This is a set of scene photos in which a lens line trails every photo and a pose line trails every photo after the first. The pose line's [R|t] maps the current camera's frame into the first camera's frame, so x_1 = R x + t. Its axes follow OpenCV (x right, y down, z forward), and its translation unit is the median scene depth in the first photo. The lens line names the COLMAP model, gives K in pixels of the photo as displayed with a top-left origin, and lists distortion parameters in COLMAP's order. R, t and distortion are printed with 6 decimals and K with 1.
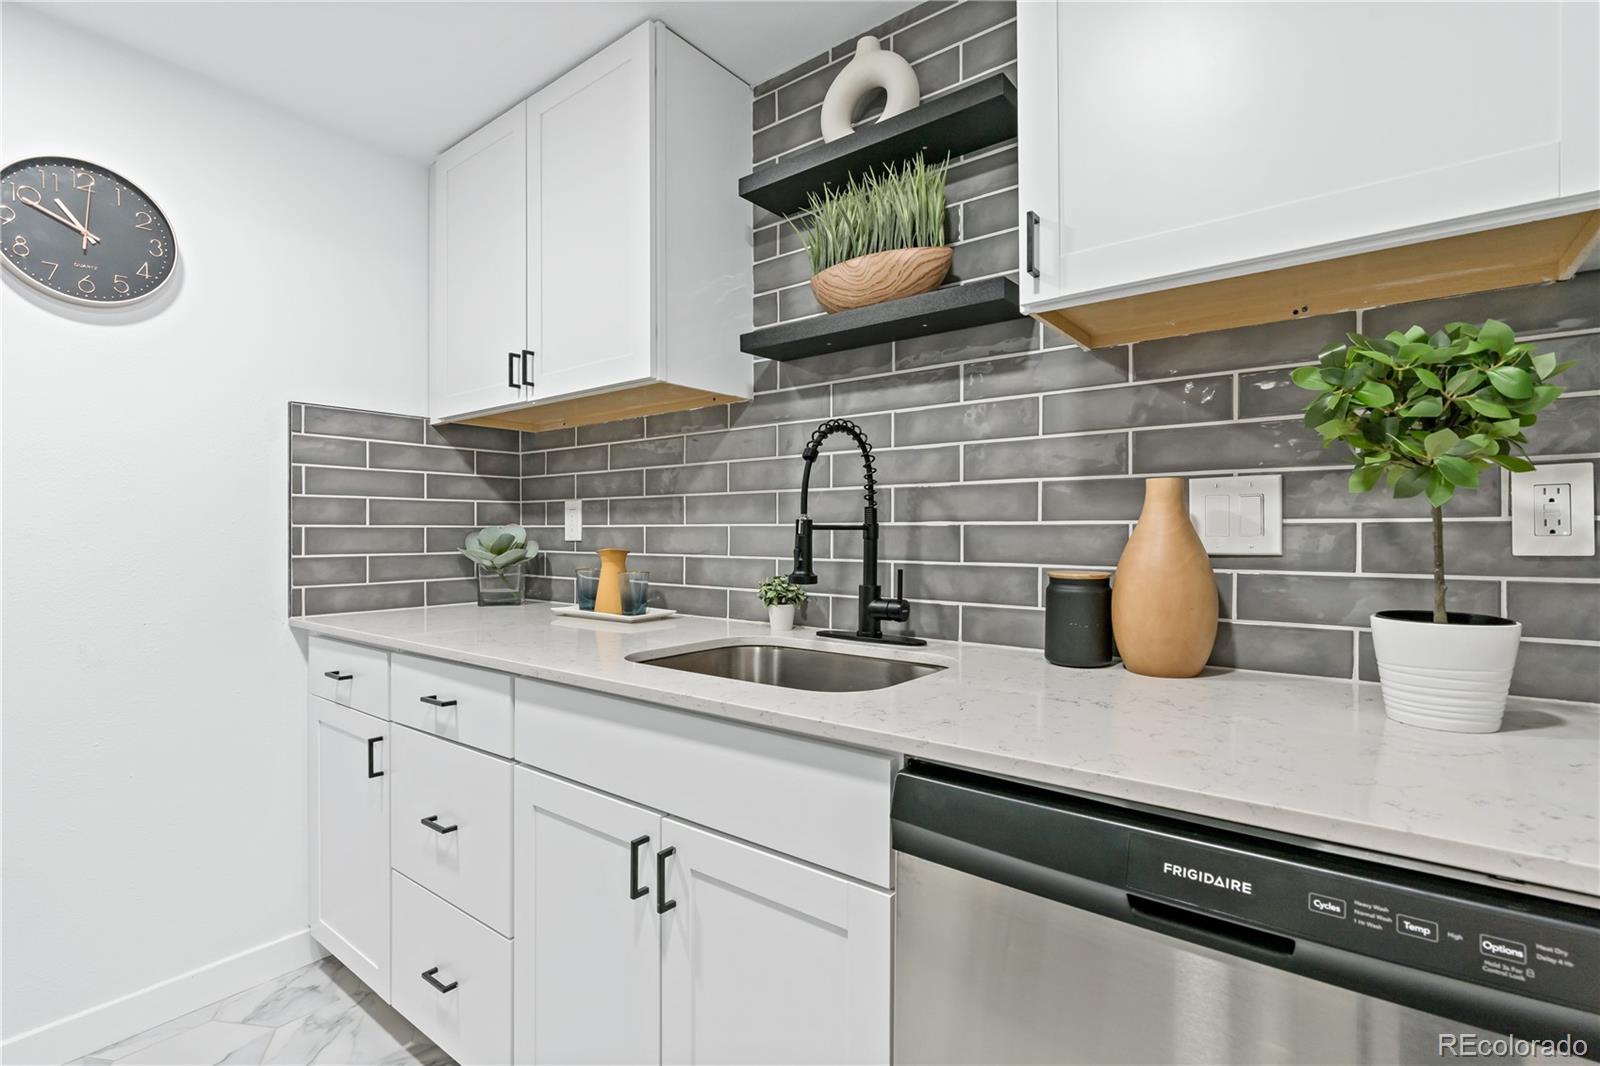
lens RADIAL K [[725.6, 0, 799.6], [0, 725.6, 533.5], [0, 0, 1]] dist [-0.012001, 0.003634]
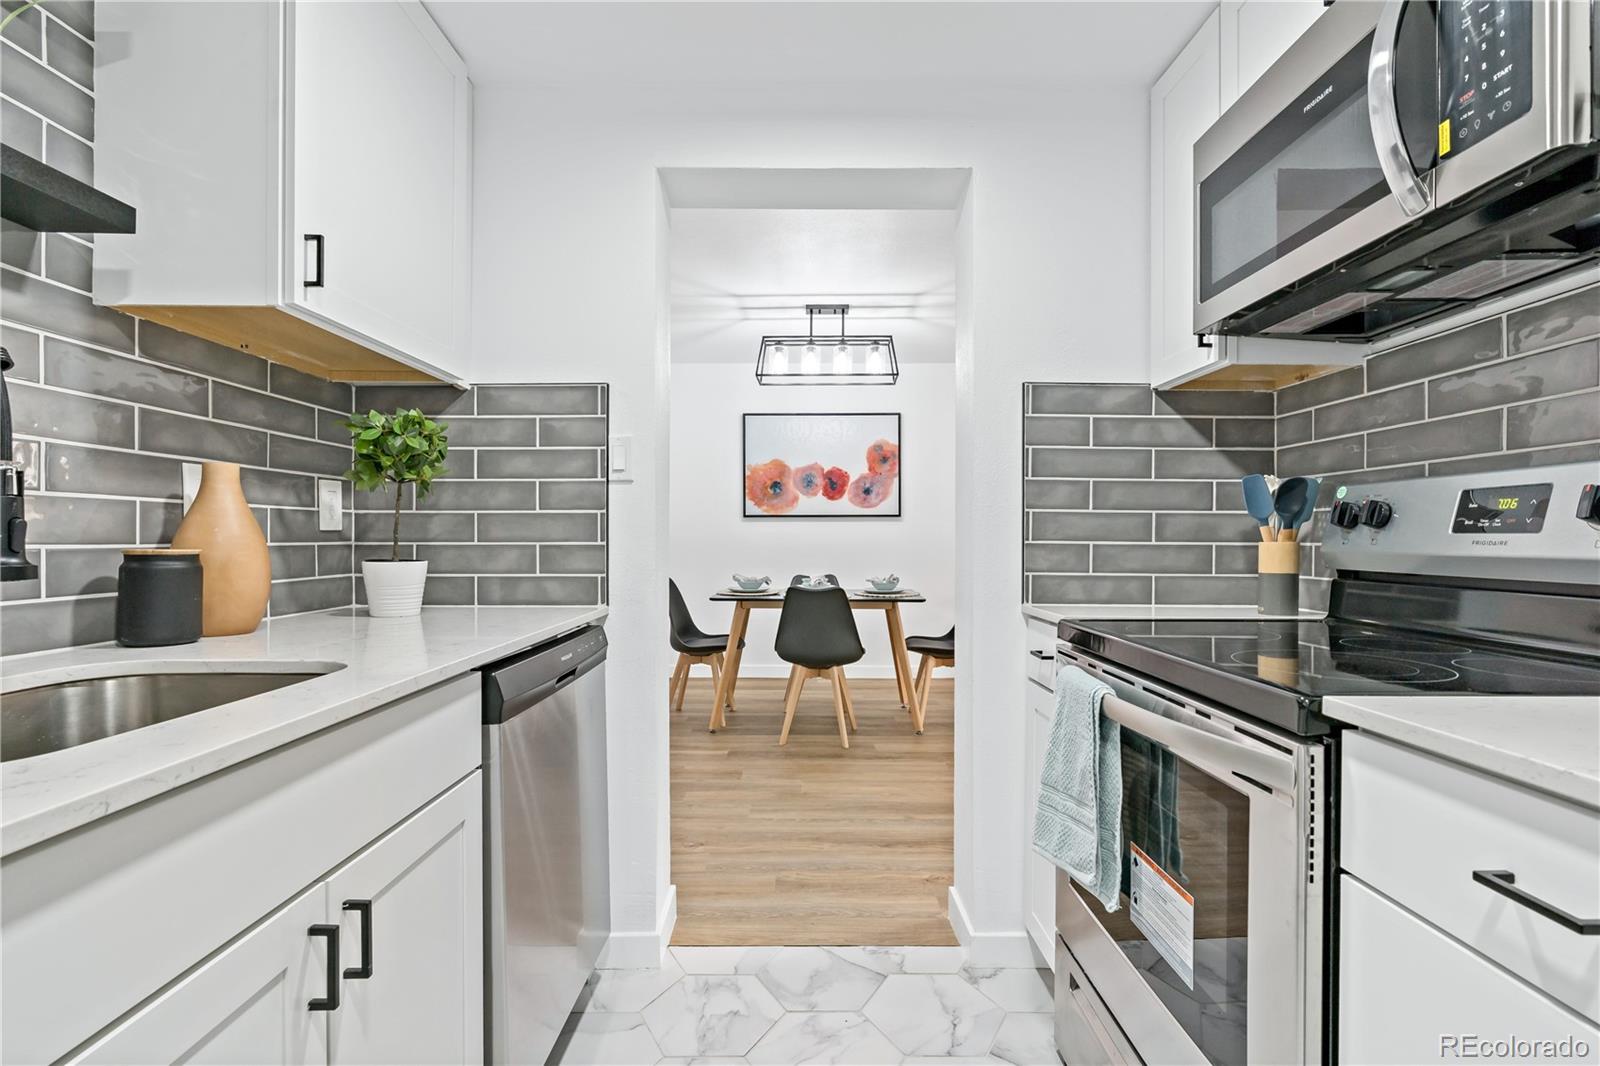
lens RADIAL K [[749.8, 0, 803.7], [0, 749.8, 544.8], [0, 0, 1]] dist [-0.012427, 0.003663]
pose [[-0.608887, -0.005958, 0.793235, -0.769737], [0.002202, 0.999955, 0.009201, 0.034347], [-0.793254, 0.007349, -0.608846, 0.769893]]
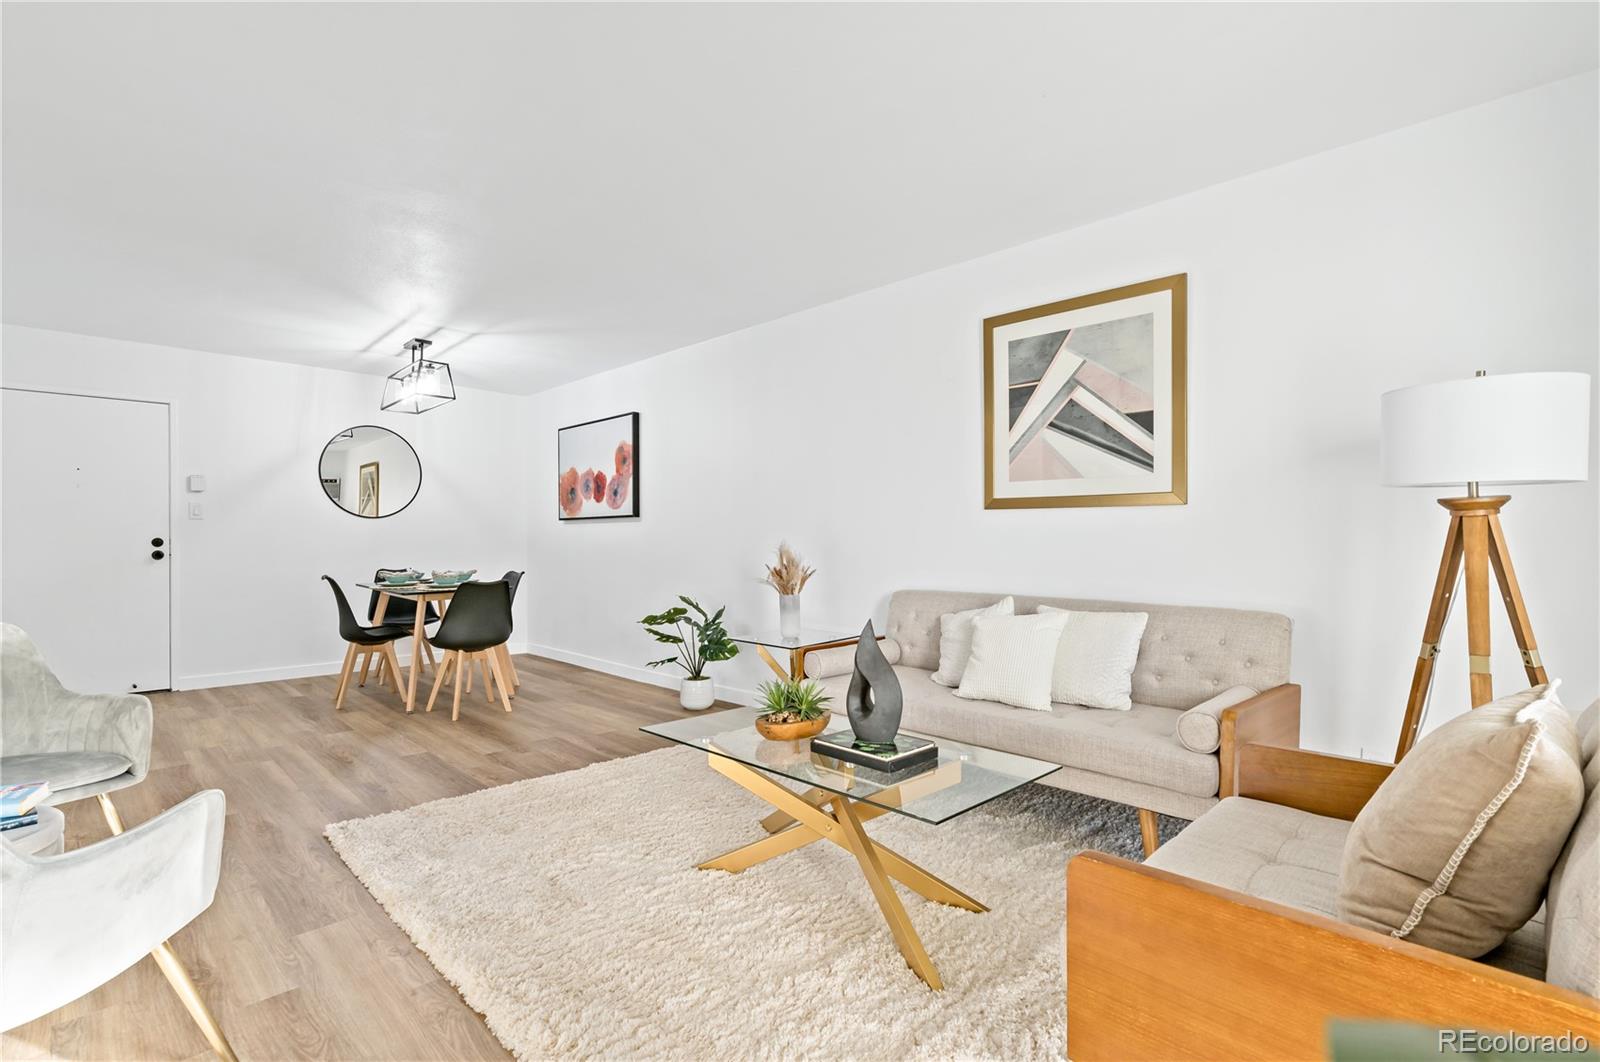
lens RADIAL K [[749.8, 0, 794.4], [0, 749.8, 537.1], [0, 0, 1]] dist [-0.012427, 0.003663]
pose [[0.147603, 0.004746, 0.989035, -1.674250], [0.001208, 0.999987, -0.004979, 0.049848], [-0.989046, 0.001930, 0.147595, -3.380699]]
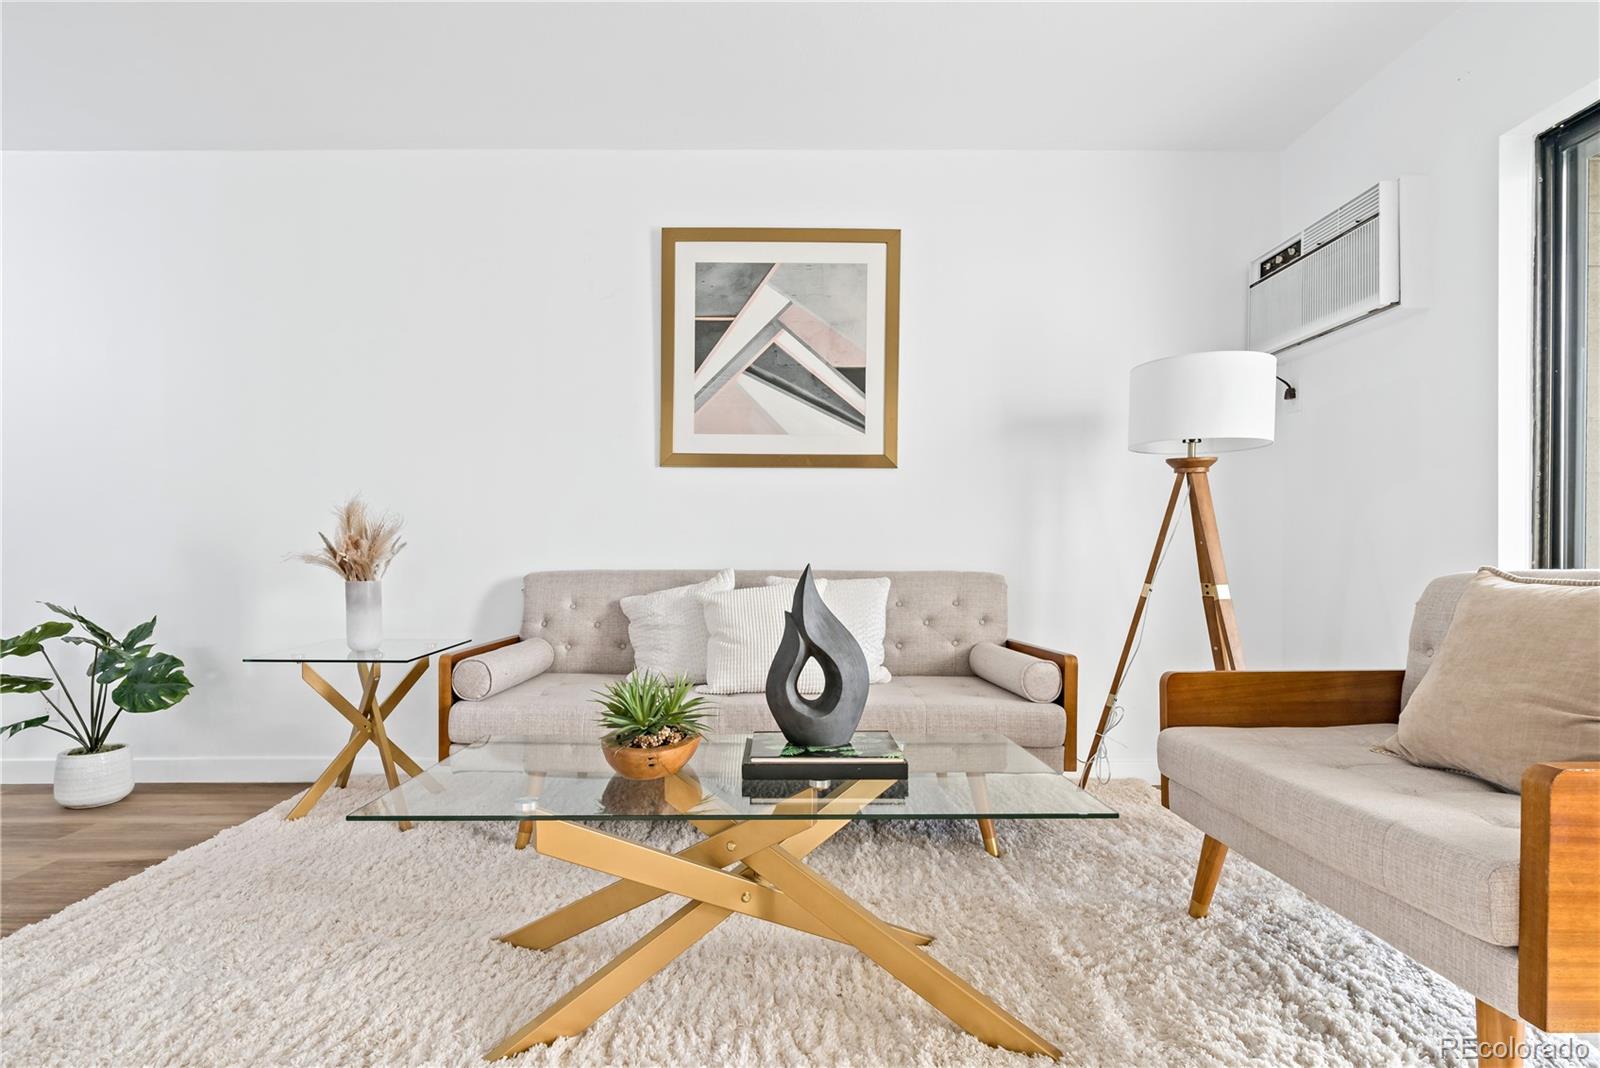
lens RADIAL K [[789.4, 0, 764.4], [0, 789.4, 561.0], [0, 0, 1]] dist [-0.000133, -0.000203]
pose [[-0.599768, 0.004578, 0.800161, -0.984486], [-0.000850, 0.999979, -0.006359, 0.206276], [-0.800173, -0.004494, -0.599752, -2.626883]]
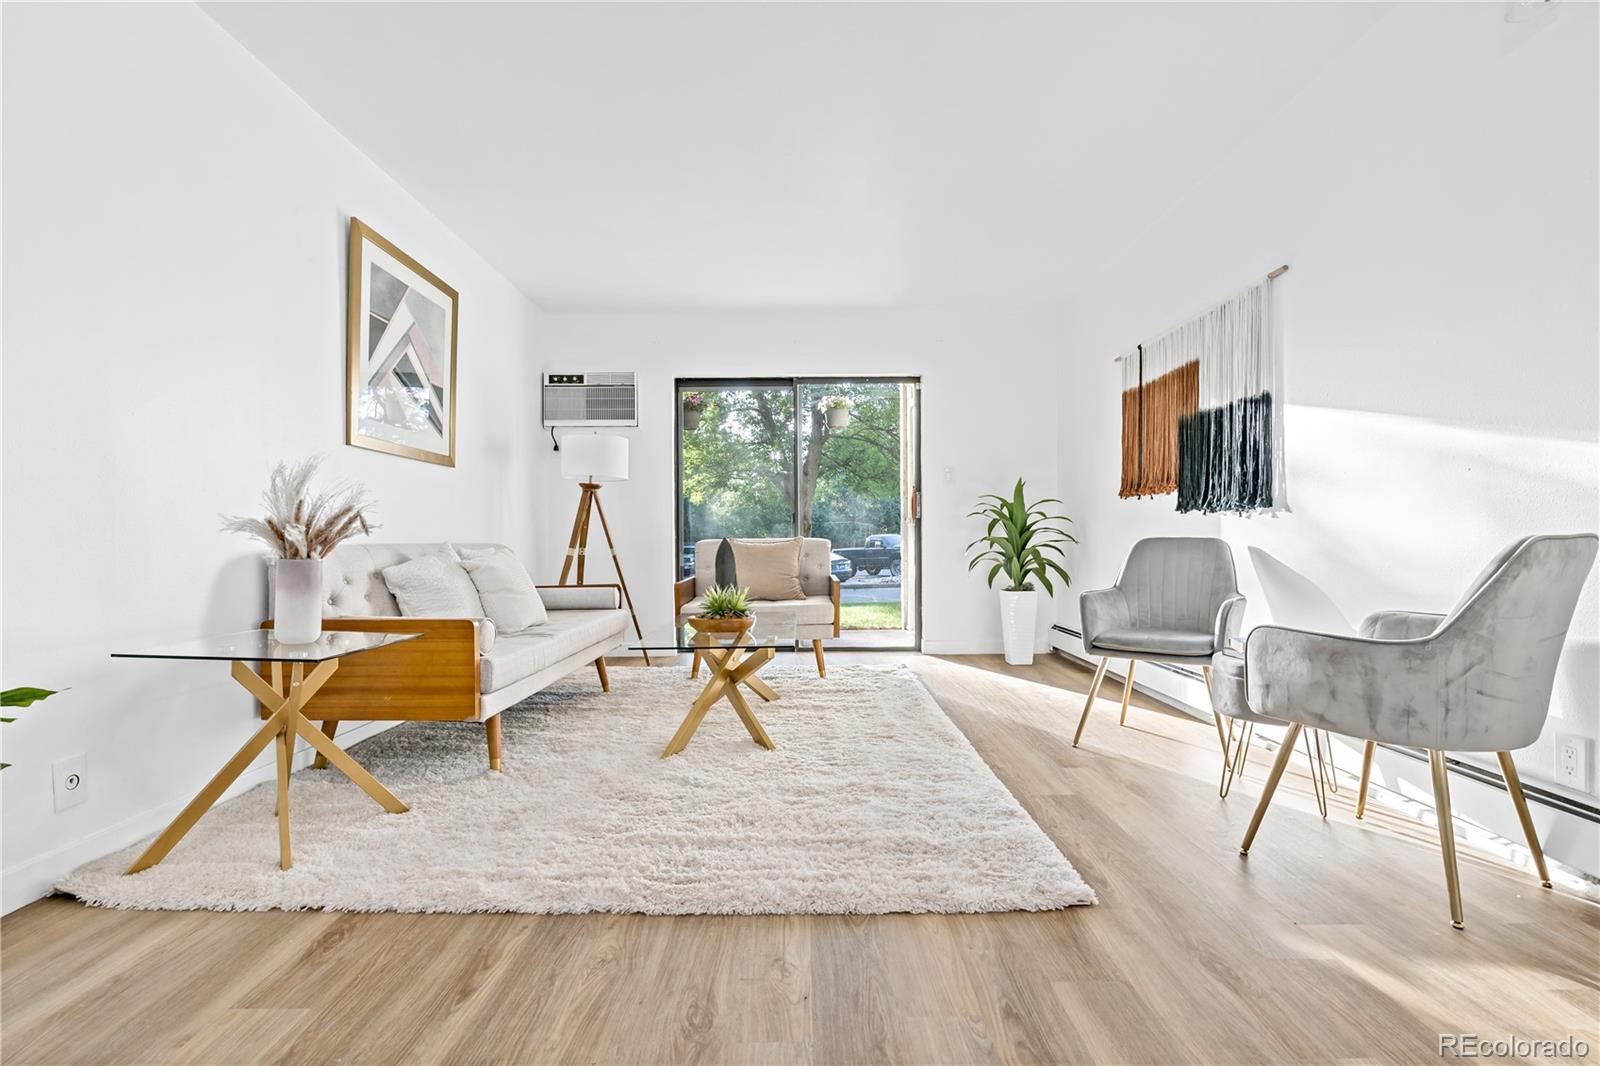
lens RADIAL K [[749.8, 0, 806.8], [0, 749.8, 541.1], [0, 0, 1]] dist [-0.012427, 0.003663]
pose [[-0.794422, 0.010635, -0.607273, 1.048147], [0.008839, 0.999943, 0.005949, 0.206279], [0.607302, -0.000642, -0.794471, -1.304158]]
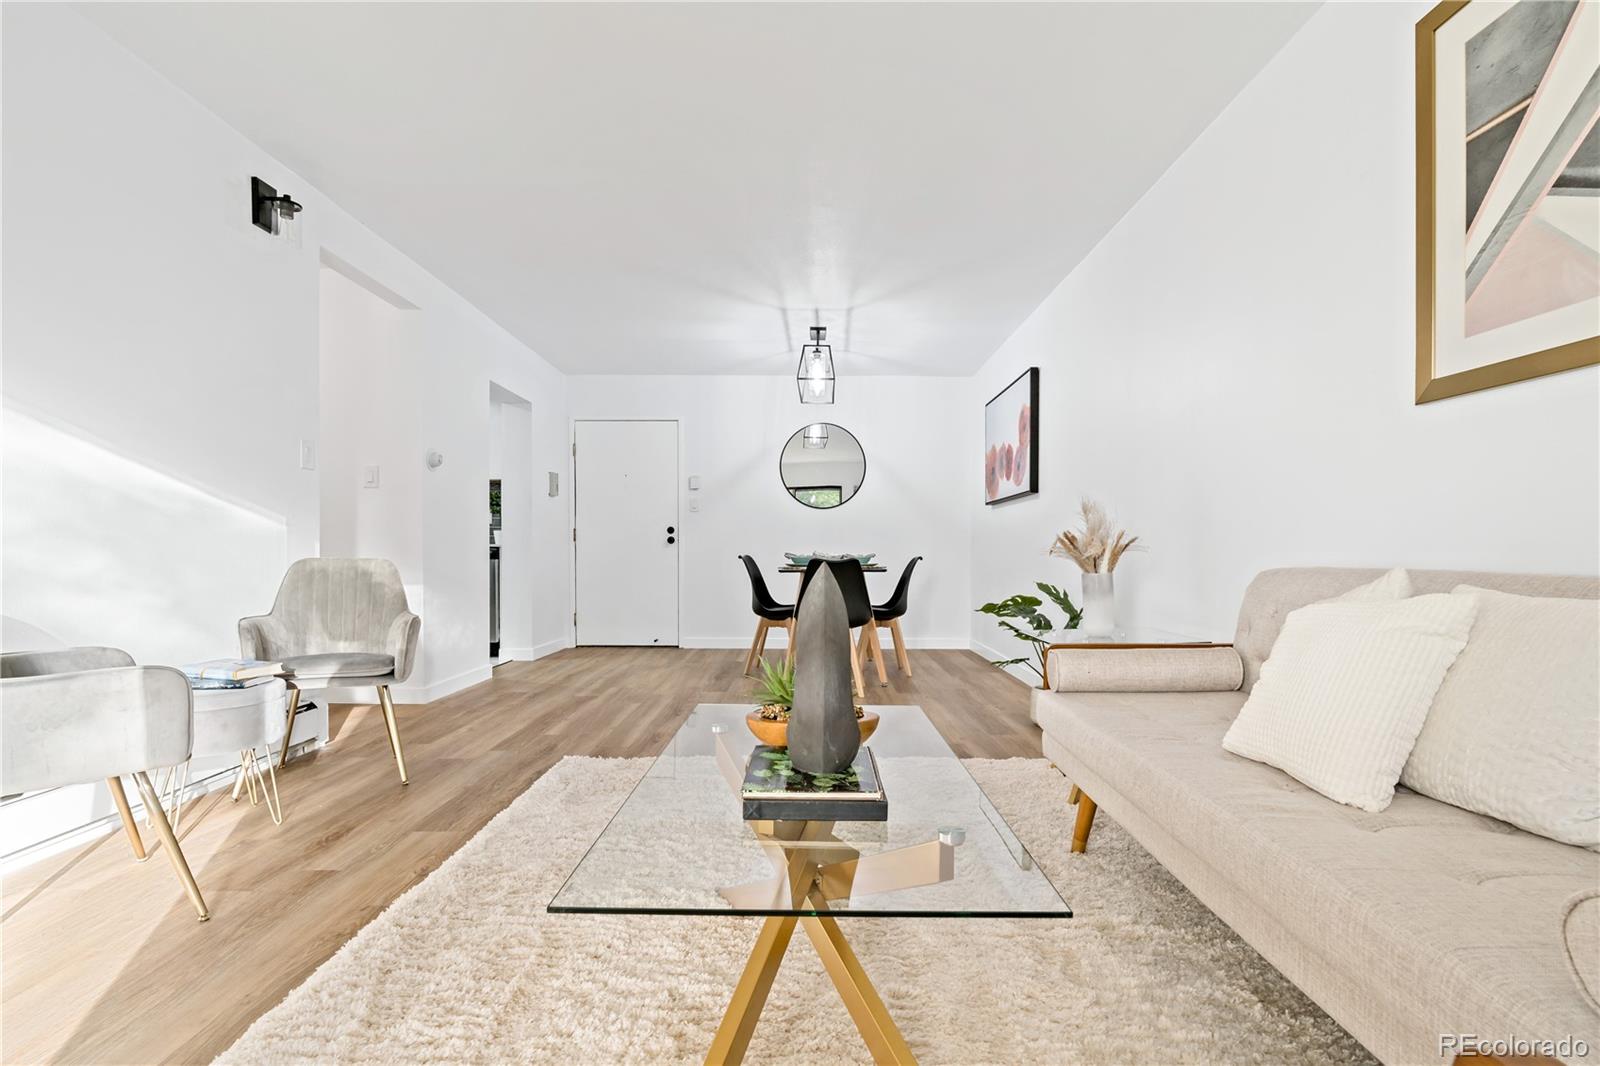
lens RADIAL K [[749.8, 0, 808.3], [0, 749.8, 569.7], [0, 0, 1]] dist [-0.012427, 0.003663]
pose [[0.794963, -0.008399, 0.606599, -0.719518], [-0.005201, 0.999773, 0.020660, 0.196052], [-0.606635, -0.019579, 0.794739, -4.000099]]
